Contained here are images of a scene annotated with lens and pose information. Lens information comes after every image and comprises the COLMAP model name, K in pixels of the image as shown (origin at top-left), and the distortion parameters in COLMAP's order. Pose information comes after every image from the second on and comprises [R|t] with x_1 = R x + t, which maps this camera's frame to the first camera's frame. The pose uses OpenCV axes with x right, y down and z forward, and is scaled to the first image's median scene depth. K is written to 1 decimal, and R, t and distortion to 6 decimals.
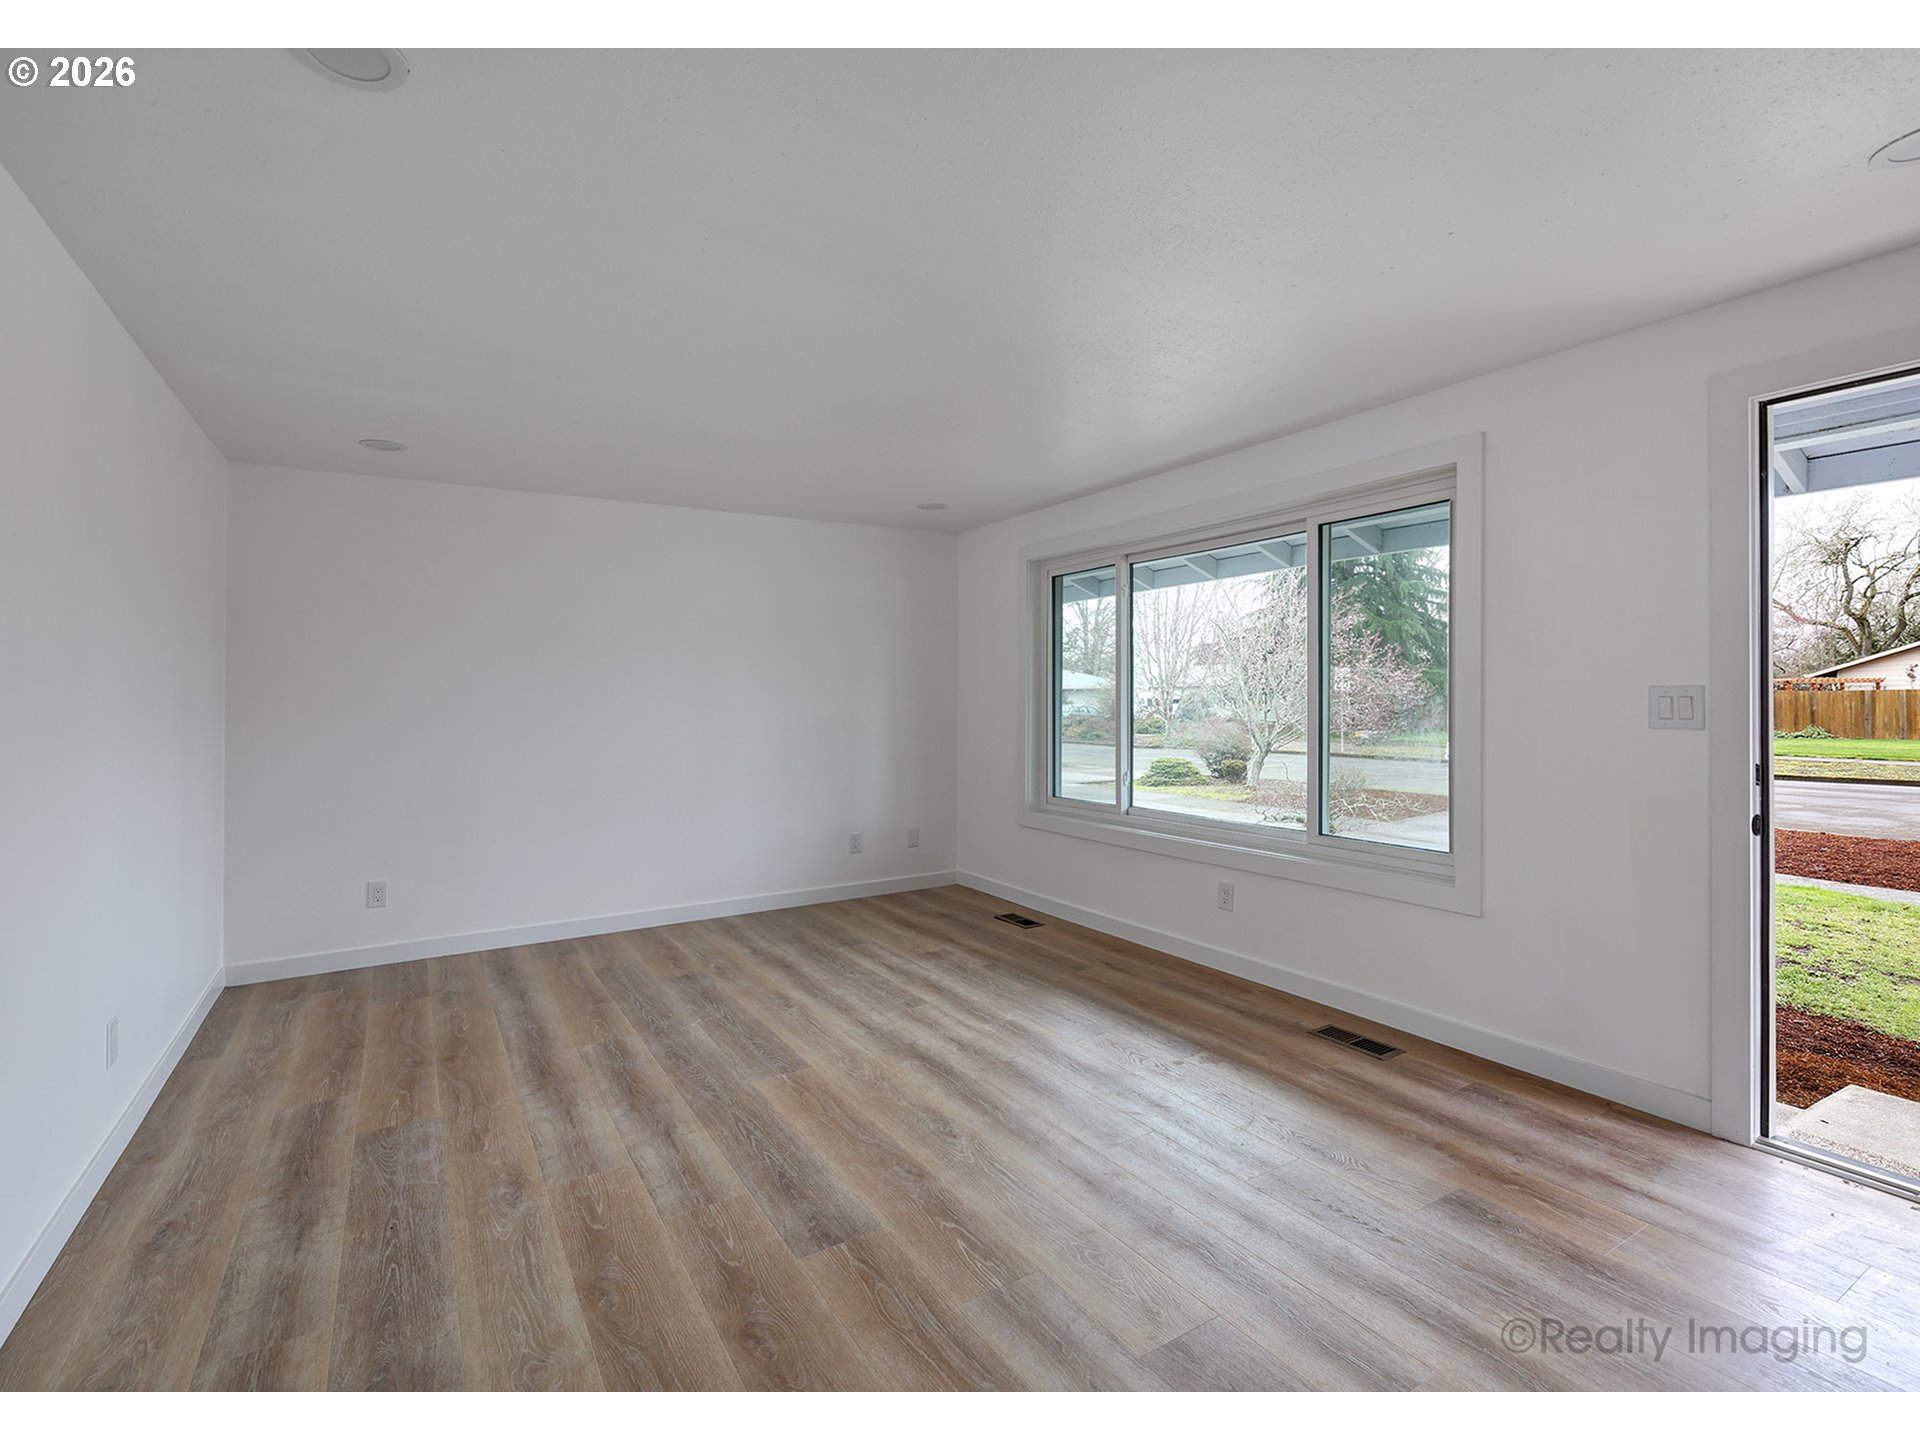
lens RADIAL K [[857.9, 0, 911.5], [0, 857.9, 709.9], [0, 0, 1]] dist [-0.001689, -0.000178]
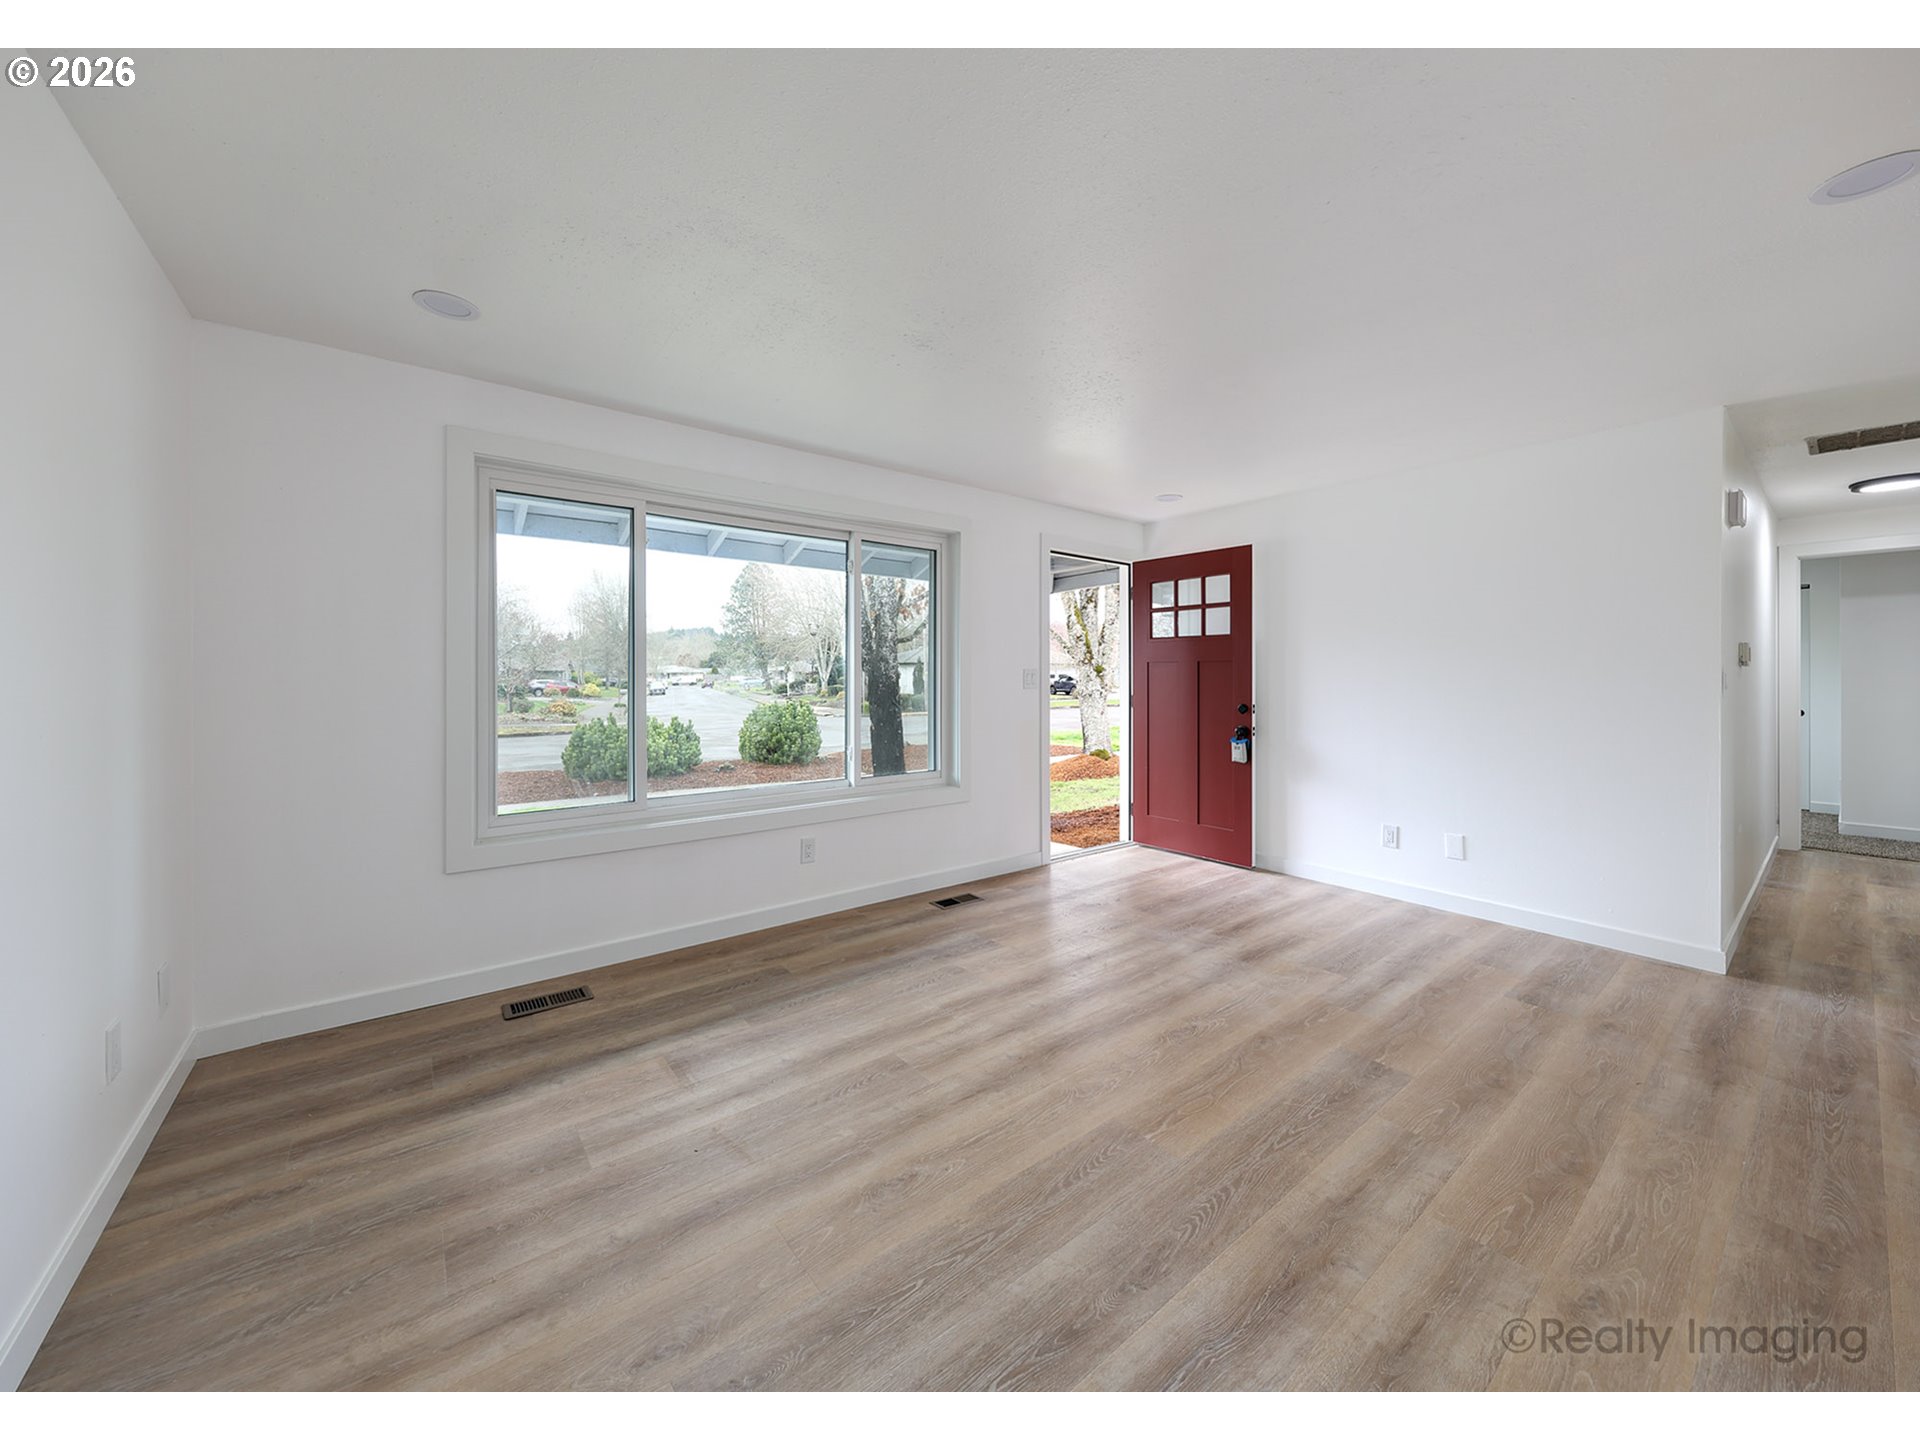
lens RADIAL K [[705.0, 0, 958.1], [0, 705.0, 699.8], [0, 0, 1]] dist [-0.001131, -0.000204]
pose [[-0.129891, -0.026868, 0.991164, -0.661244], [0.015674, 0.999452, 0.029147, -0.003351], [-0.991404, 0.019321, -0.129399, 1.079316]]
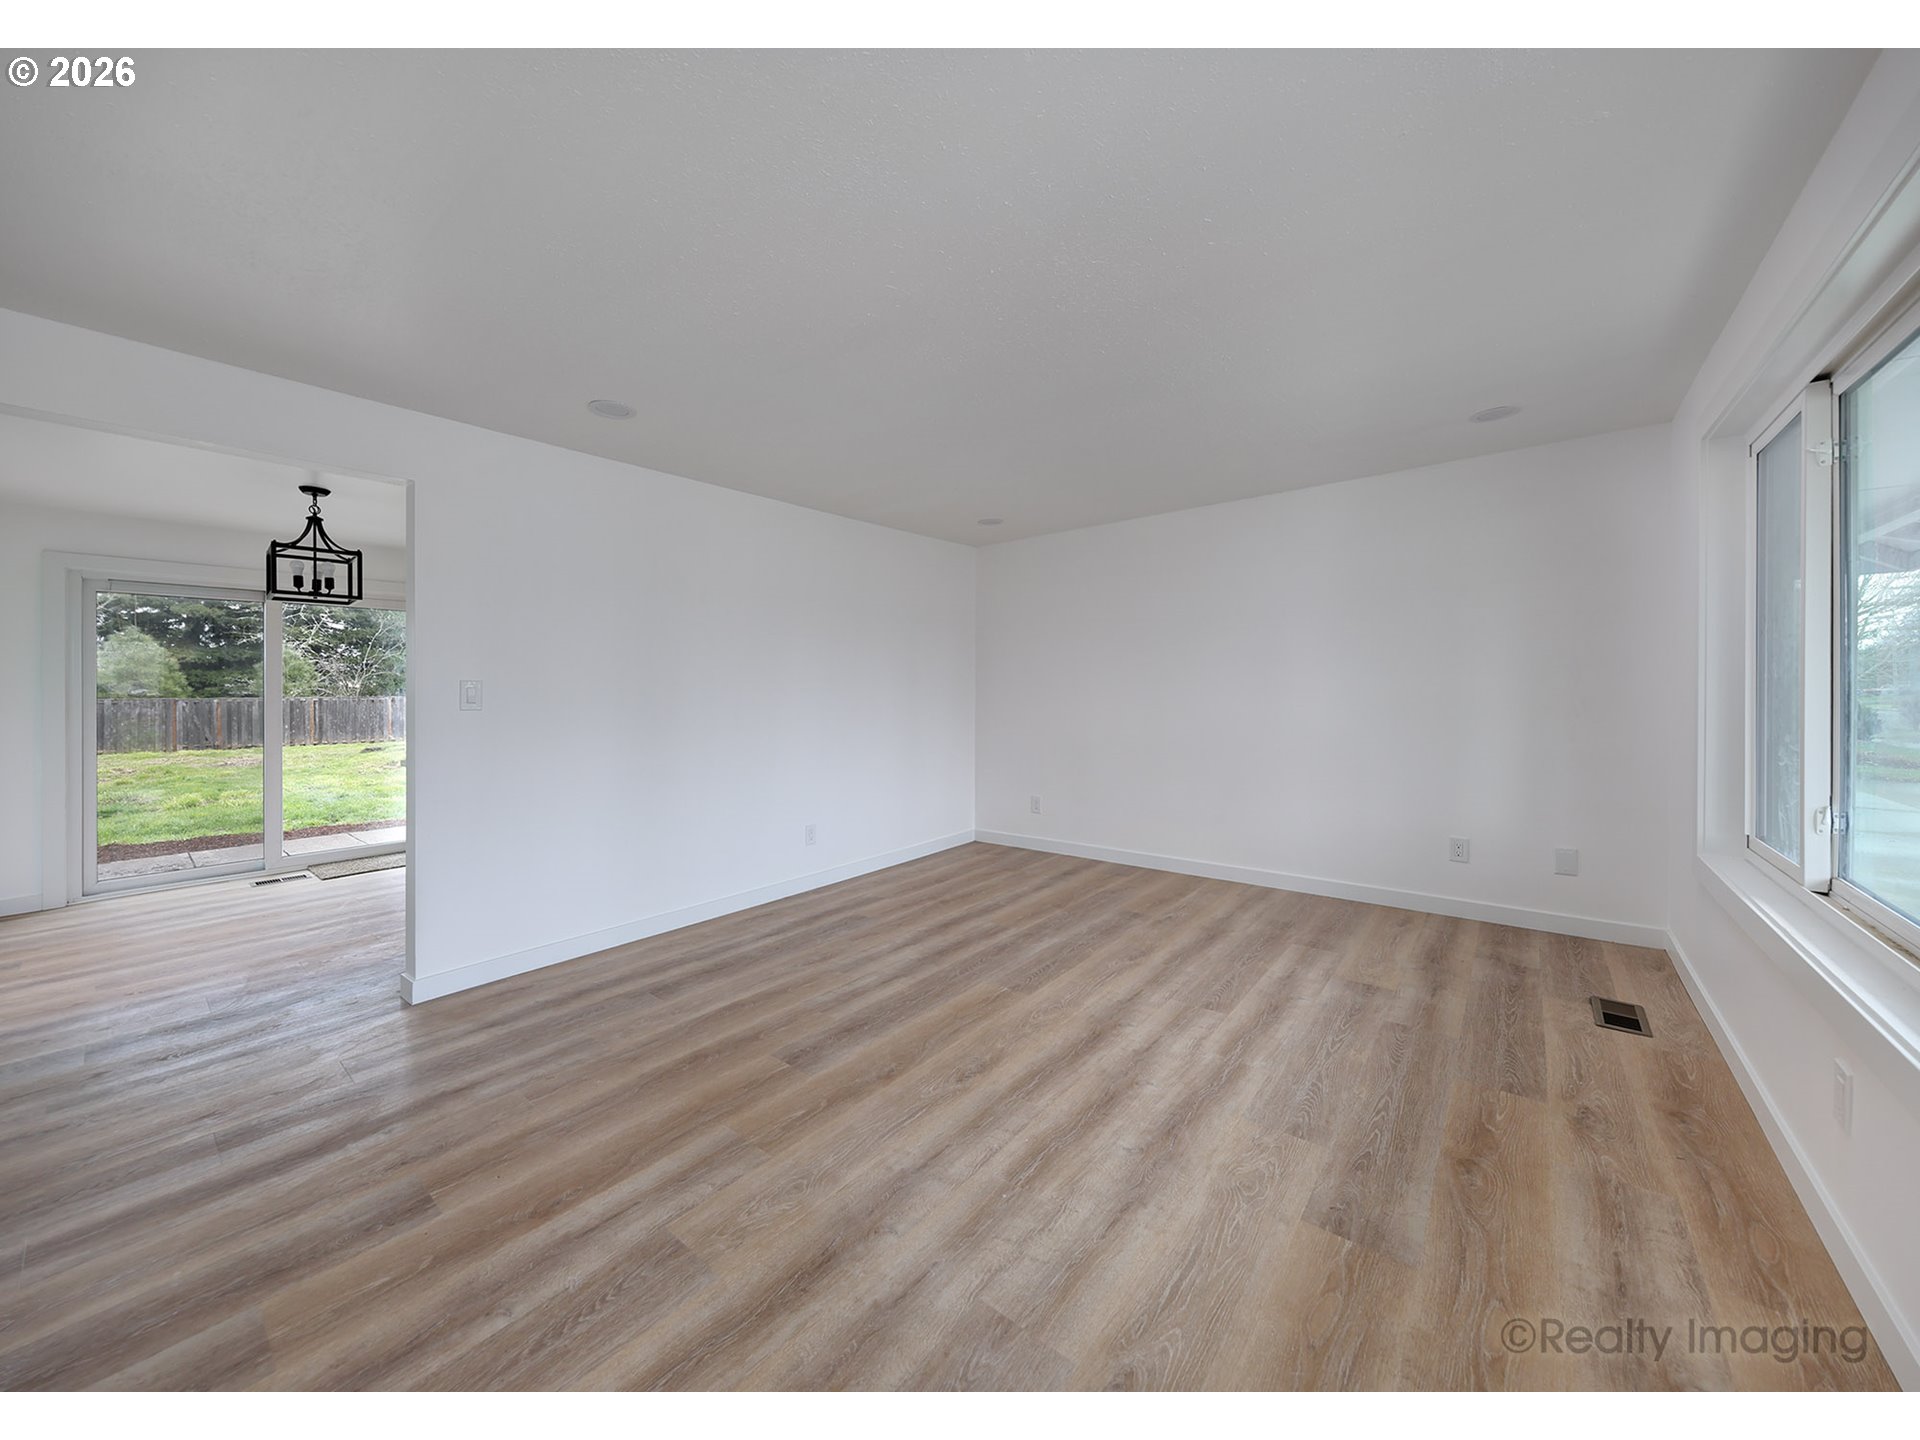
lens RADIAL K [[705.0, 0, 958.1], [0, 705.0, 699.8], [0, 0, 1]] dist [-0.001131, -0.000204]
pose [[0.344235, 0.013102, -0.938792, 0.641259], [-0.005339, 0.999914, 0.011997, 0.010580], [0.938868, 0.000883, 0.344275, 0.516791]]
